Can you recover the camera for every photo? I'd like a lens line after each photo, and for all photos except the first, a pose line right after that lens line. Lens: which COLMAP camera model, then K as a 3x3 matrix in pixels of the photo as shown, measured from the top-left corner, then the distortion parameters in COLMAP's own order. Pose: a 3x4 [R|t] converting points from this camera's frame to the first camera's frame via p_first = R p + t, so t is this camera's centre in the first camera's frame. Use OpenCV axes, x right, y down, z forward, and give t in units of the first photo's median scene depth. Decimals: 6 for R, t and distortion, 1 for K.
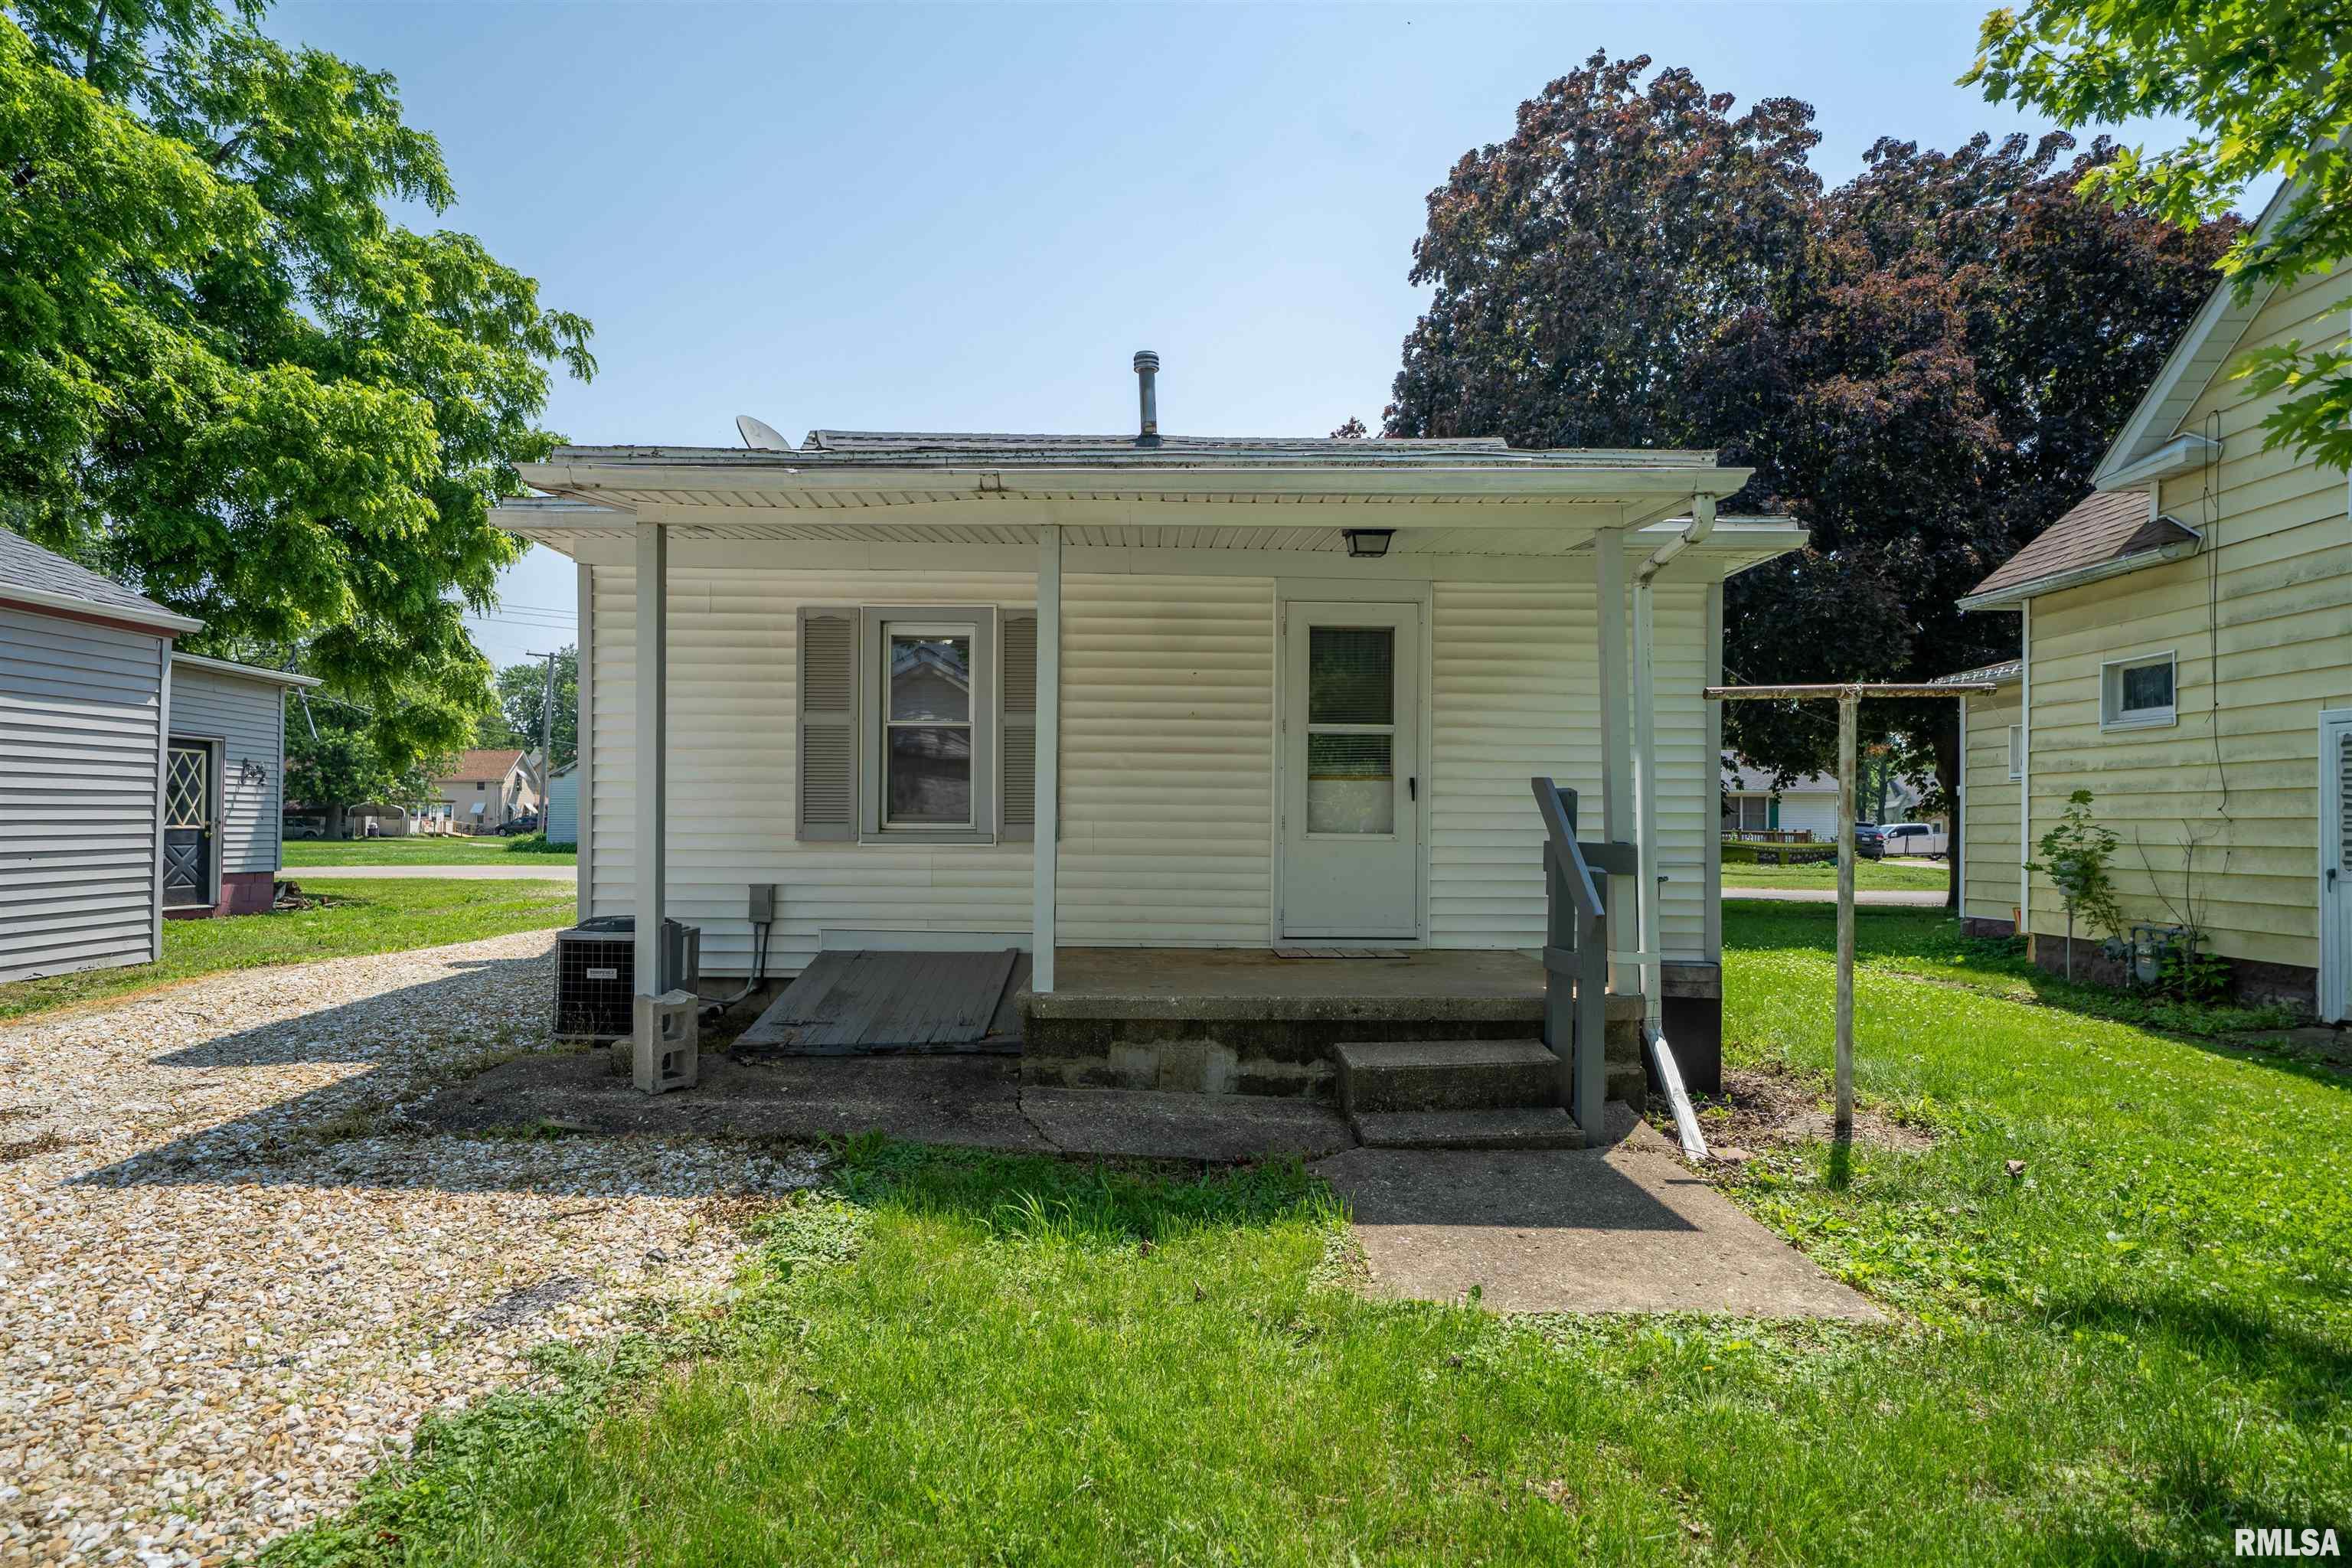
lens RADIAL K [[1190.2, 0, 1176.0], [0, 1190.2, 784.0], [0, 0, 1]] dist [0.000337, 0.000065]
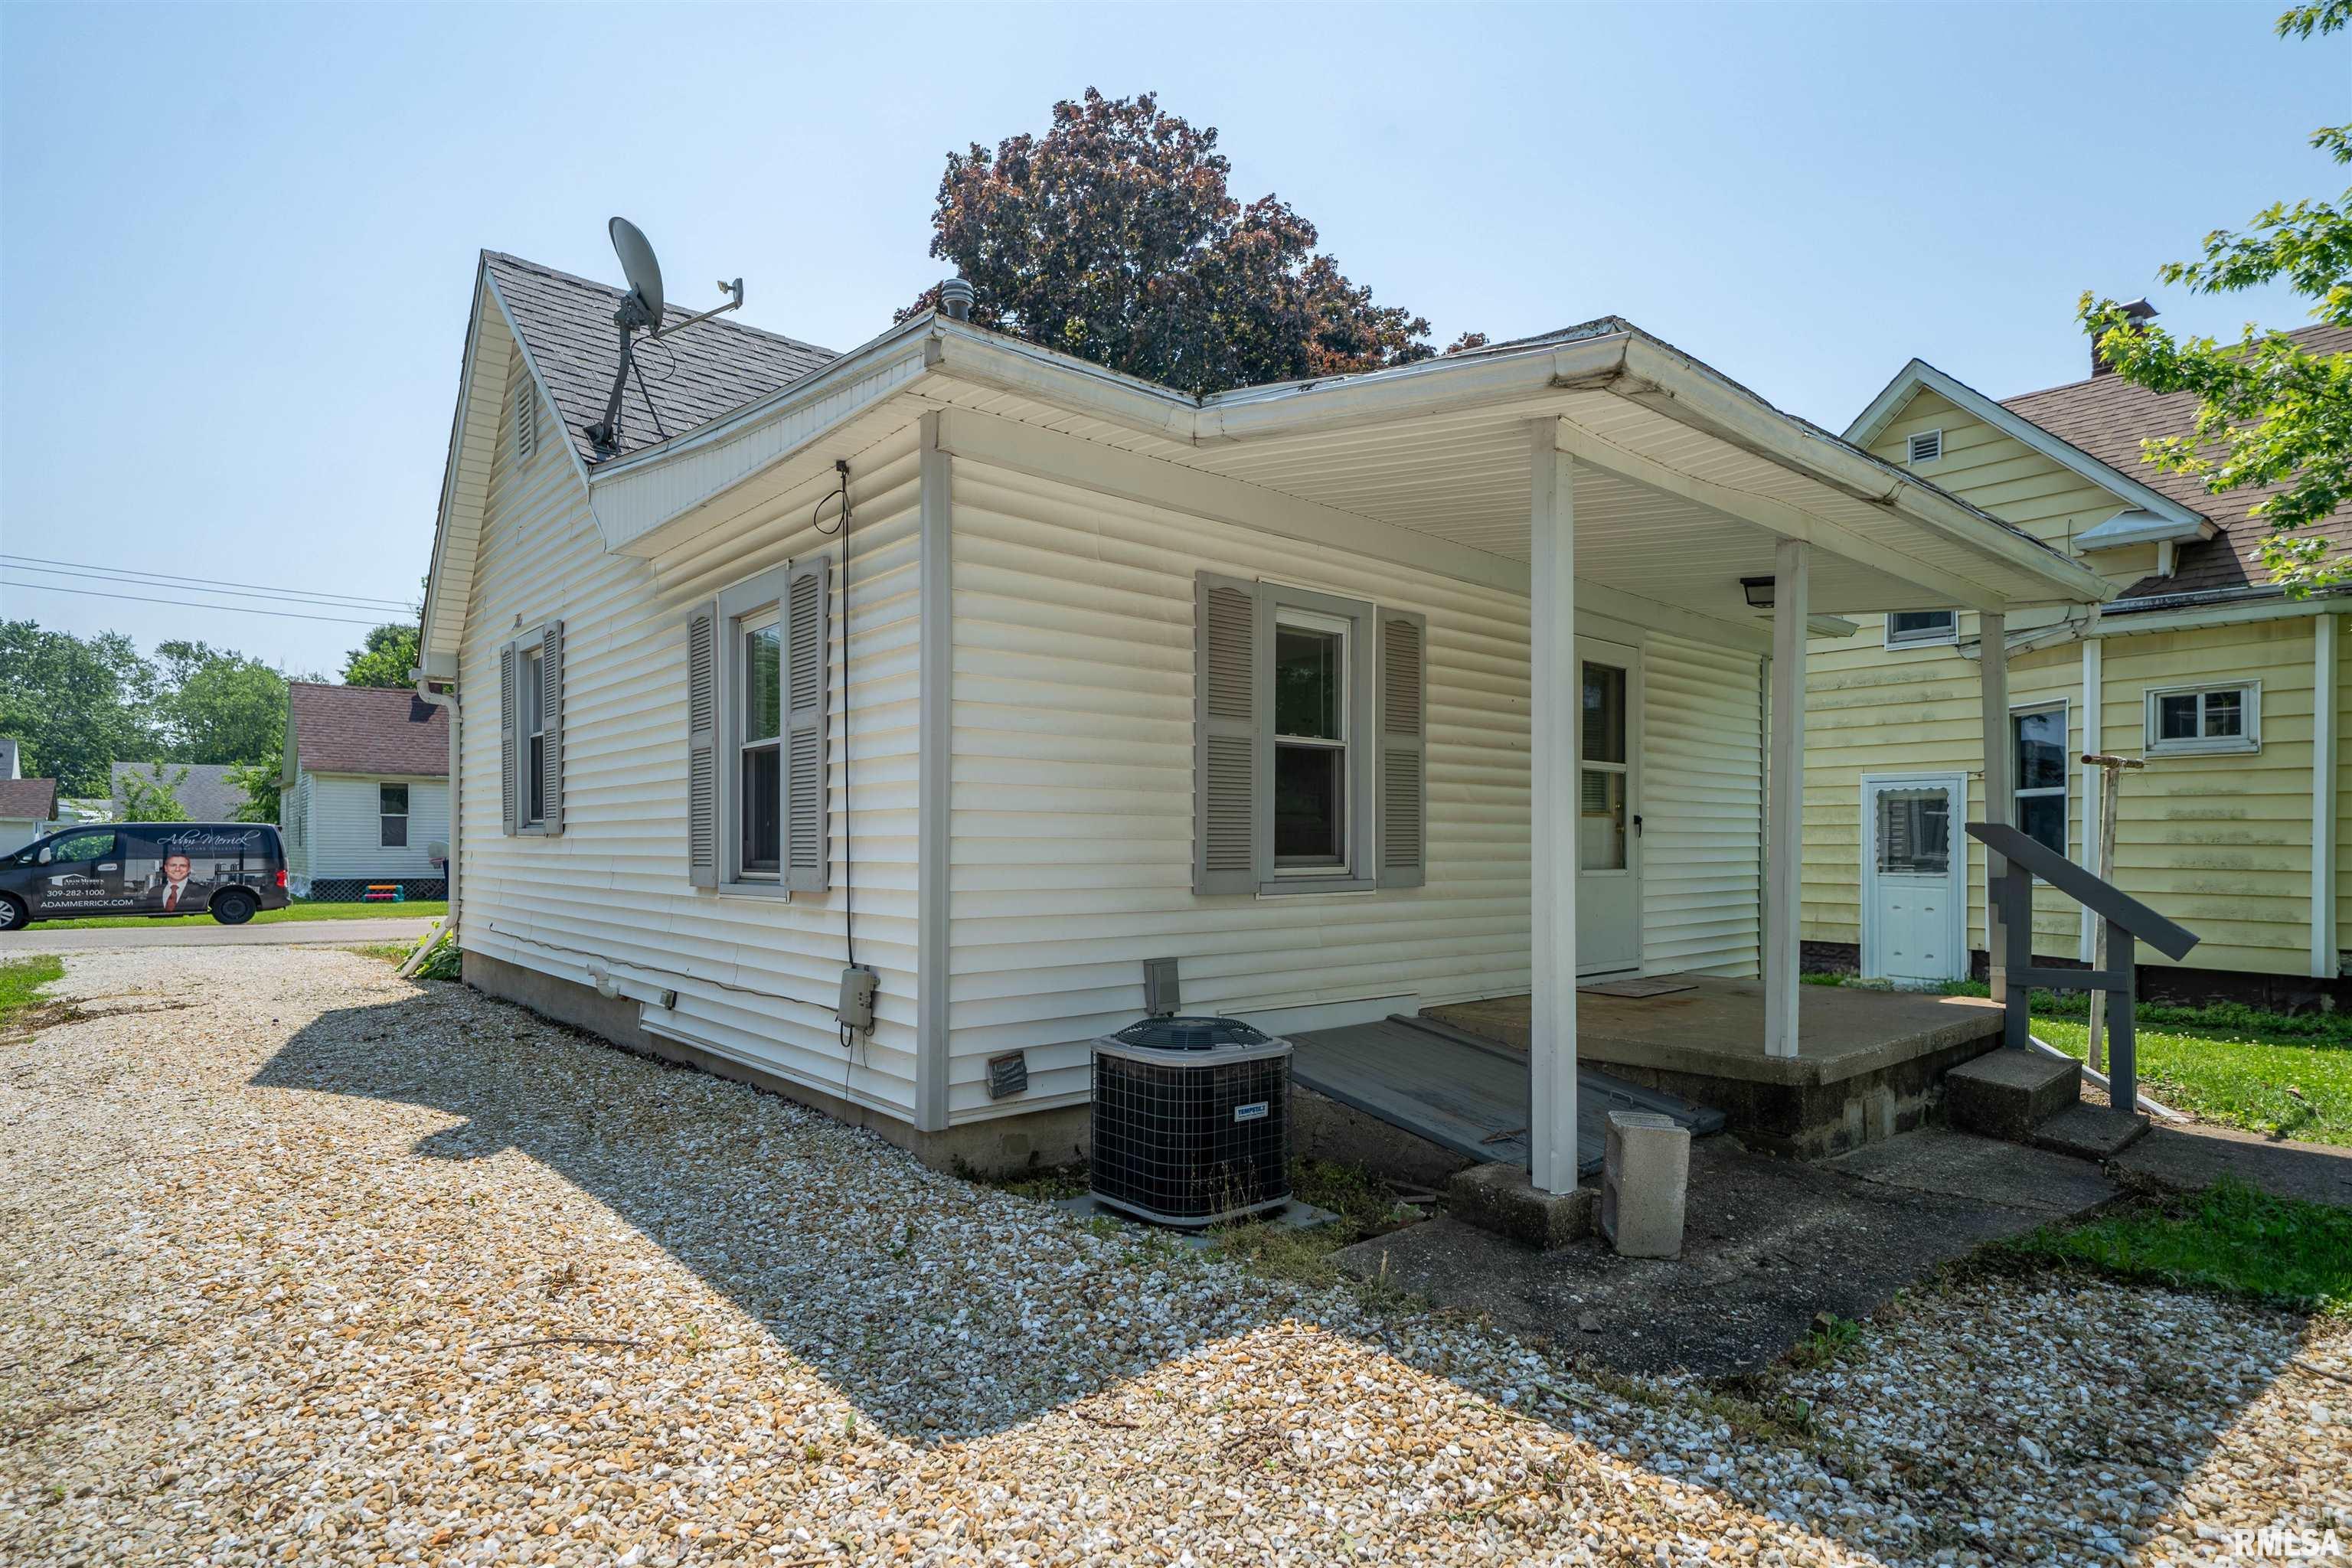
lens RADIAL K [[1216.8, 0, 1178.5], [0, 1216.8, 826.1], [0, 0, 1]] dist [0.027386, 0.000241]
pose [[0.746004, 0.001943, 0.665939, -0.814378], [-0.016899, 0.999729, 0.016014, -0.006000], [-0.665727, -0.023200, 0.745835, 0.460437]]
